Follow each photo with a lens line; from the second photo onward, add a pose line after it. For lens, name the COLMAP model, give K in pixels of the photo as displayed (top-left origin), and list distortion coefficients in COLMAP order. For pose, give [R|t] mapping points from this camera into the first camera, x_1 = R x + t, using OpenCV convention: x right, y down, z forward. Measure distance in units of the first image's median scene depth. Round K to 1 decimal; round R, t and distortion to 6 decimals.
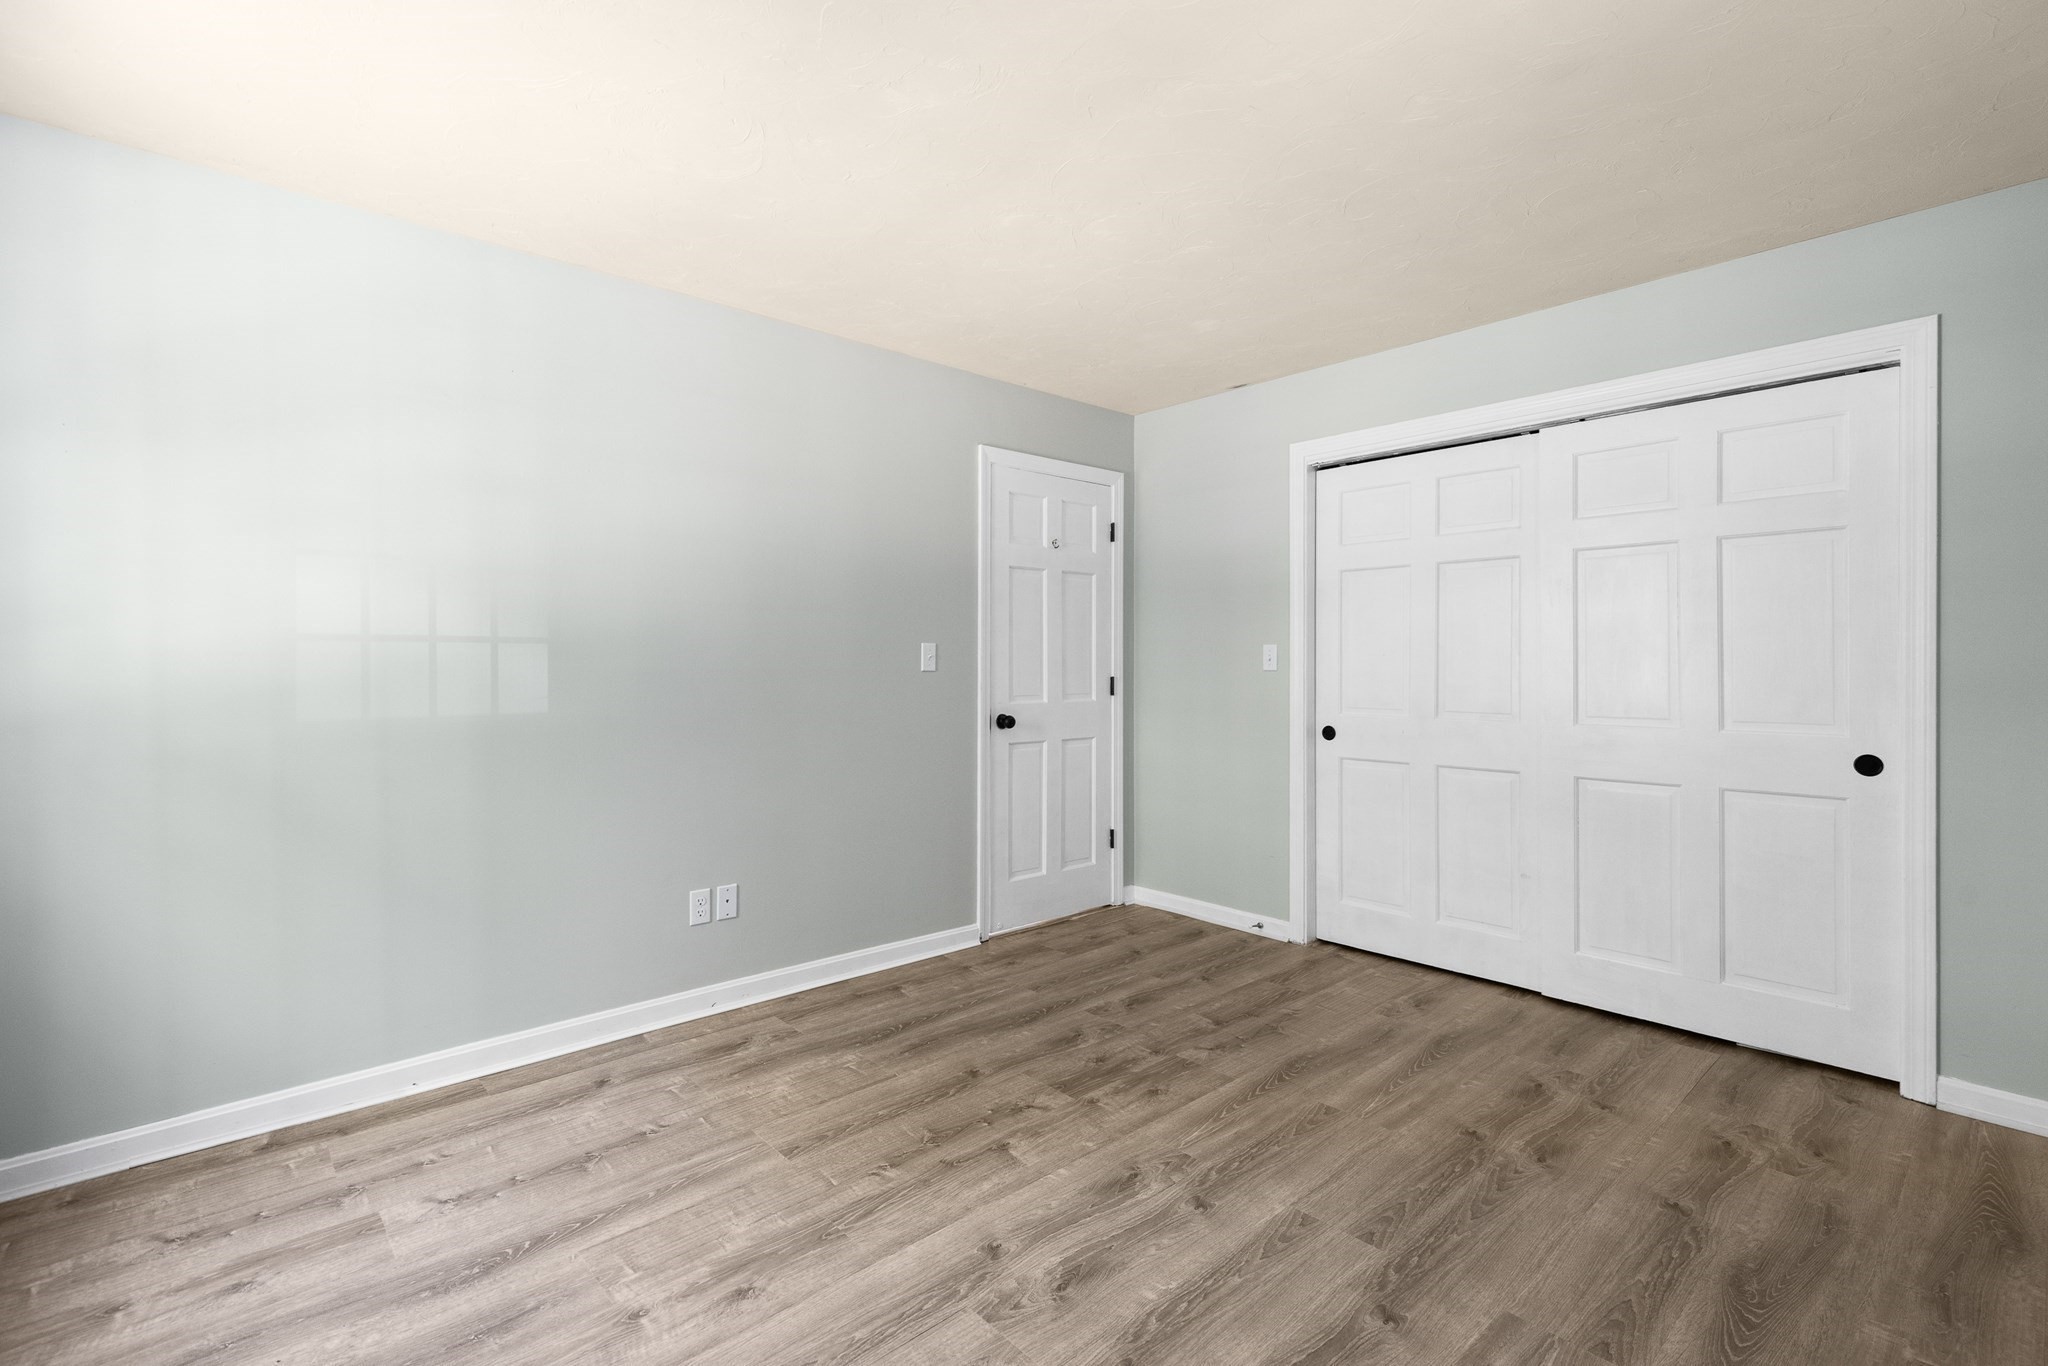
lens RADIAL K [[933.6, 0, 1009.4], [0, 933.6, 685.4], [0, 0, 1]] dist [0.010189, -0.001245]
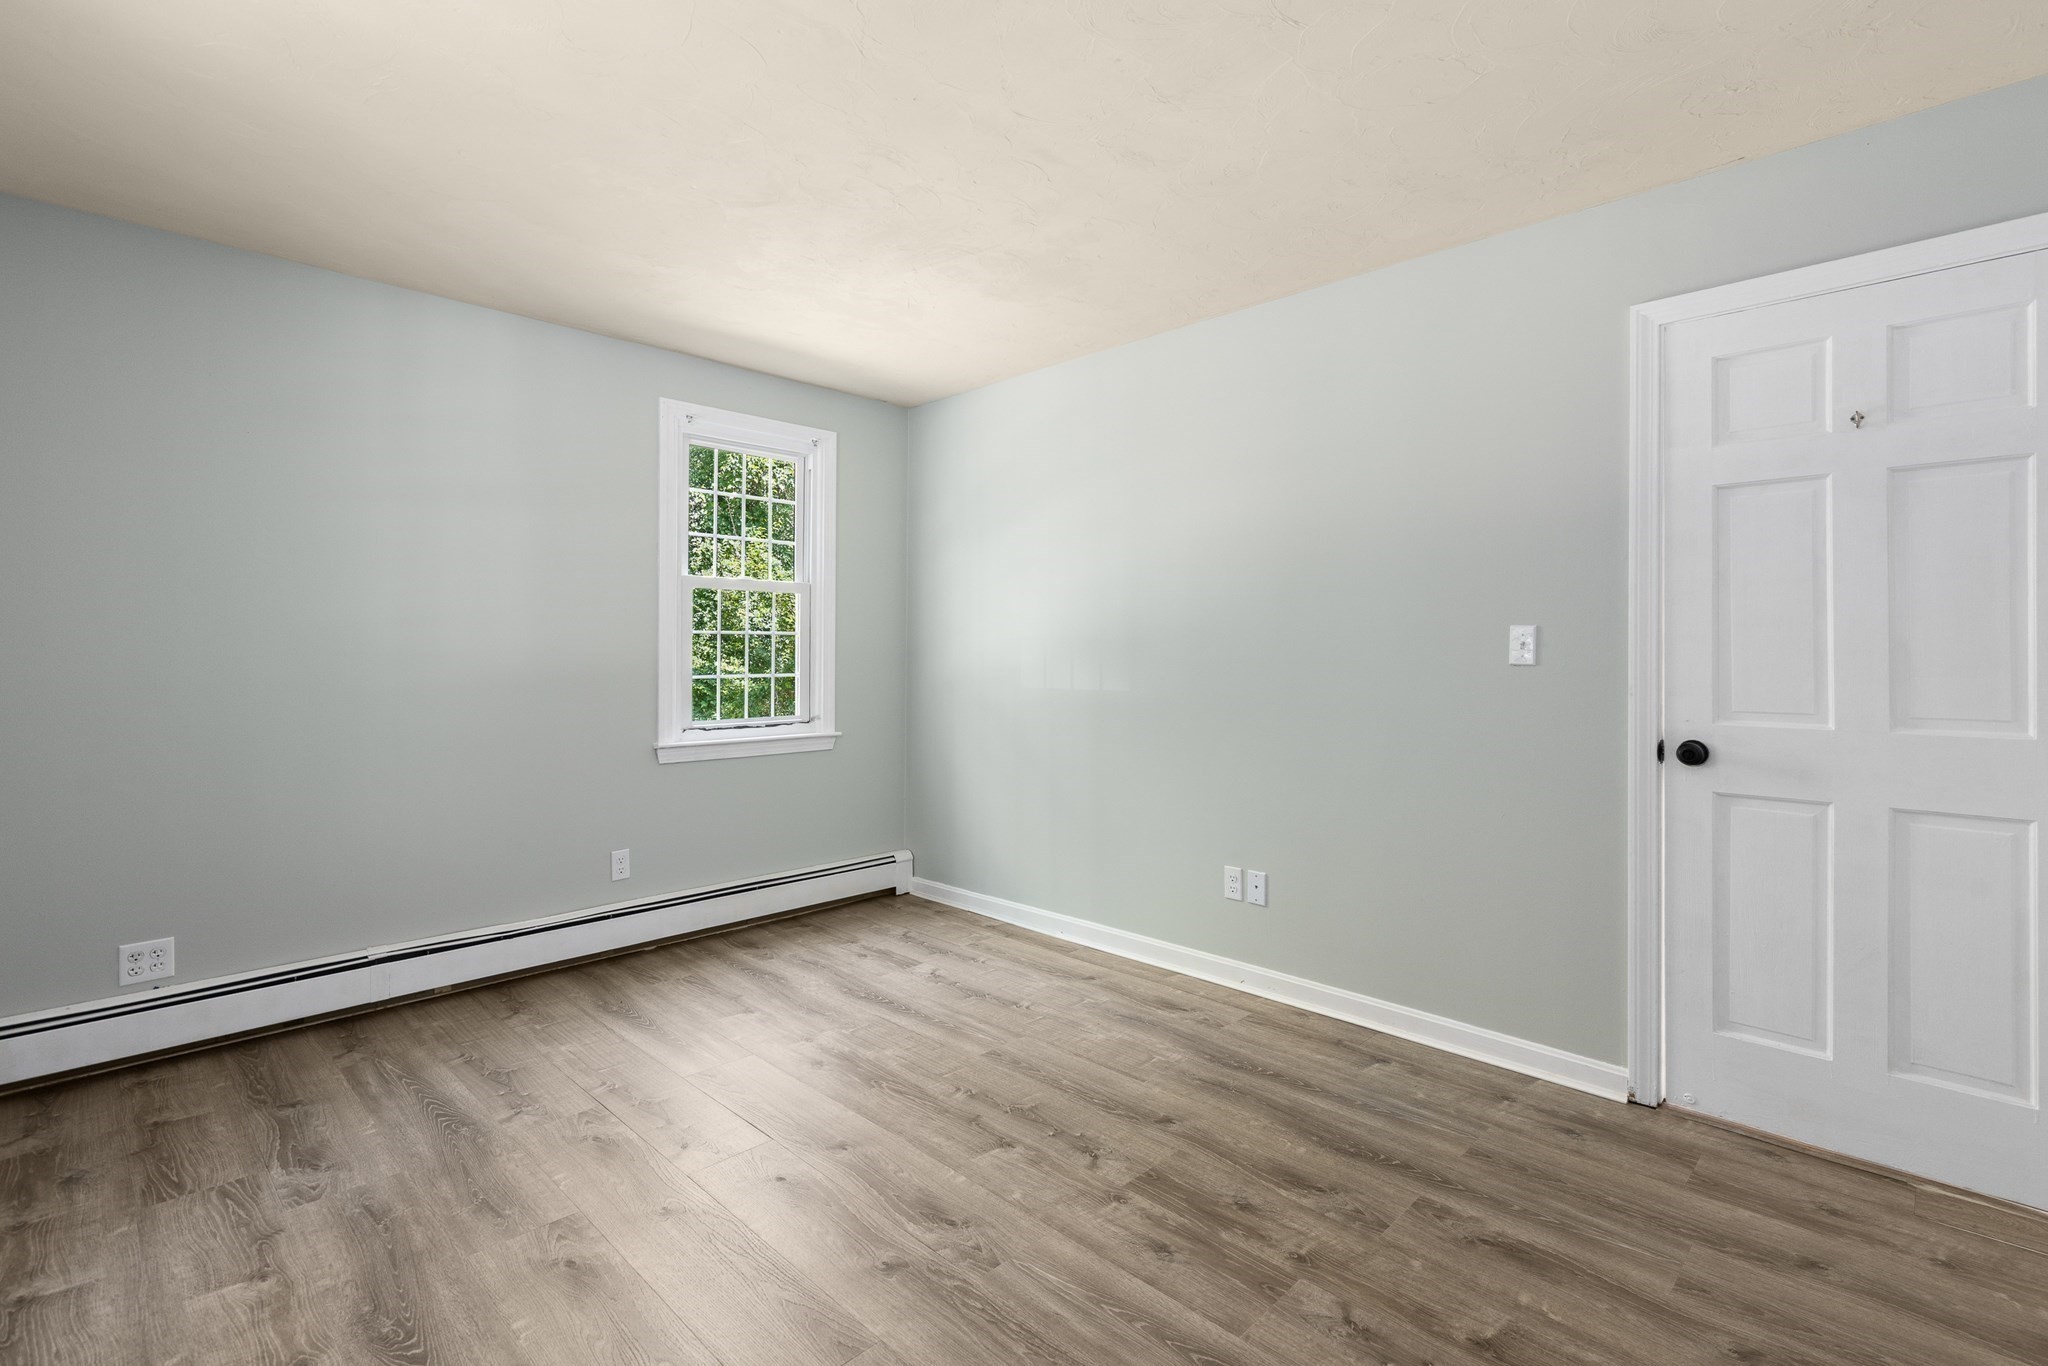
lens RADIAL K [[933.6, 0, 1019.6], [0, 933.6, 663.4], [0, 0, 1]] dist [0.010189, -0.001245]
pose [[0.067935, 0.011873, -0.997619, 0.772522], [-0.026442, 0.999599, 0.010096, -0.017270], [0.997339, 0.025694, 0.068222, 0.745509]]
